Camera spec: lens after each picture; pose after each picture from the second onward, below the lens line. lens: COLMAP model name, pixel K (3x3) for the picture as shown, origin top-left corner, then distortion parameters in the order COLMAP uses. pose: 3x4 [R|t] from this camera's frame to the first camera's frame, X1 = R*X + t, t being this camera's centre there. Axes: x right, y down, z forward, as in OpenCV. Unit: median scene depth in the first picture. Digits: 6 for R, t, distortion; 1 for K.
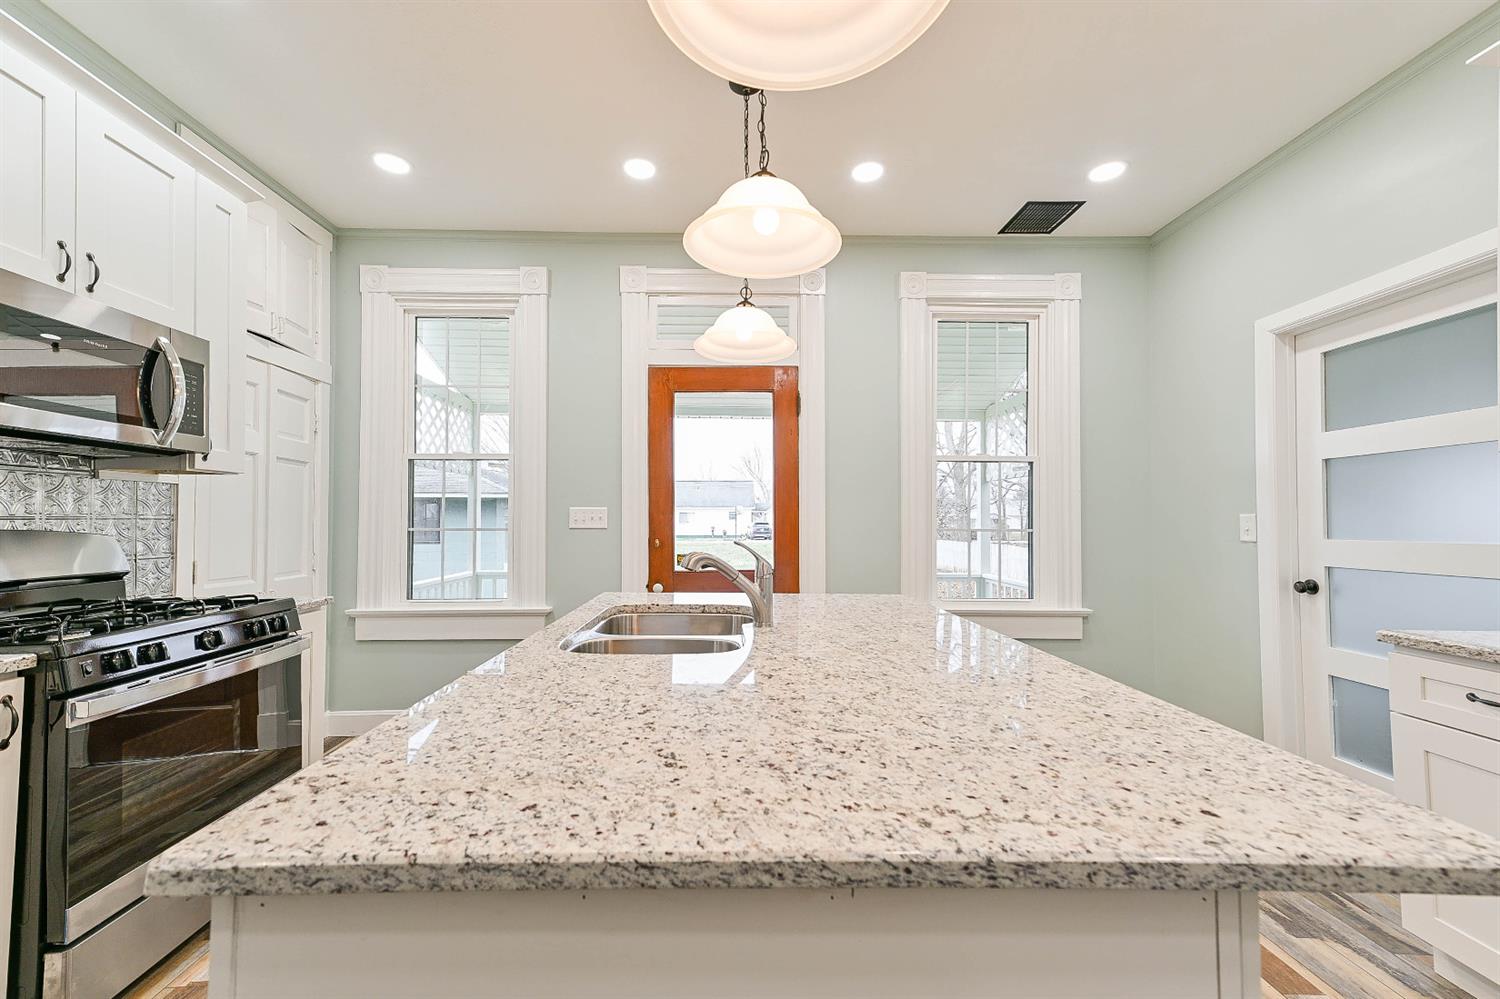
lens RADIAL K [[599.2, 0, 752.3], [0, 599.2, 511.3], [0, 0, 1]] dist [0.023681, 0.000072]
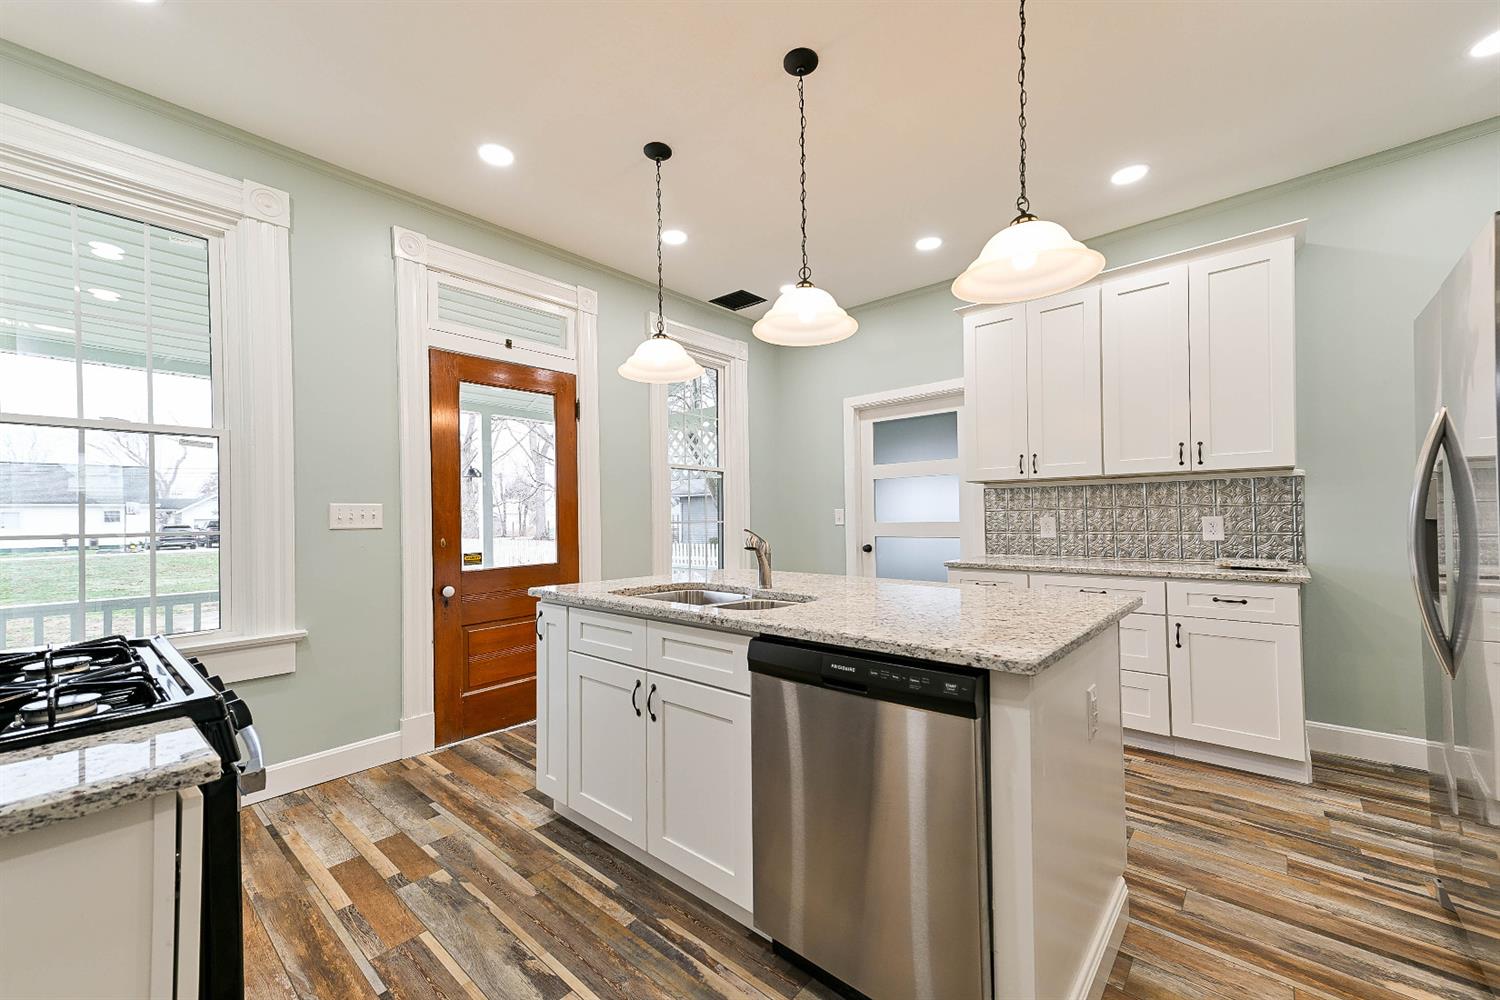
lens RADIAL K [[594.4, 0, 743.1], [0, 594.4, 510.5], [0, 0, 1]] dist [0.024942, 0.000104]
pose [[0.680820, -0.004411, 0.732437, -0.561544], [0.001848, 0.999989, 0.004304, 0.001052], [-0.732448, -0.001577, 0.680821, 0.042030]]
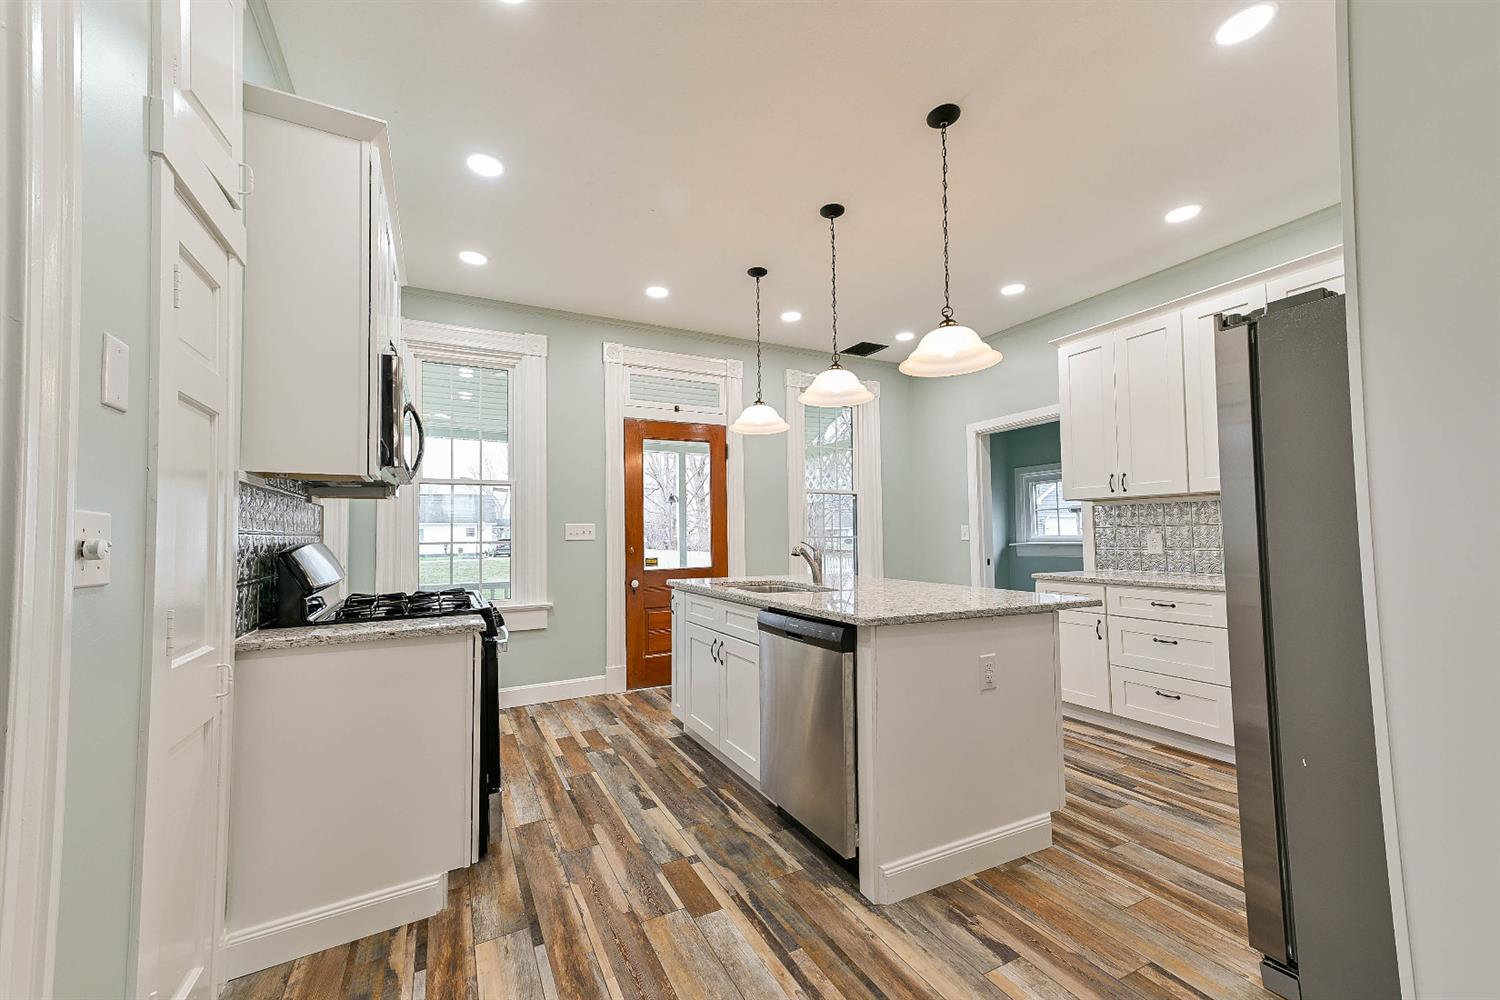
lens RADIAL K [[594.4, 0, 743.1], [0, 594.4, 510.5], [0, 0, 1]] dist [0.024942, 0.000104]
pose [[0.901718, 0.004958, 0.432296, -0.555074], [0.006191, 0.999684, -0.024380, -0.001627], [-0.432280, 0.024660, 0.901402, -0.339123]]
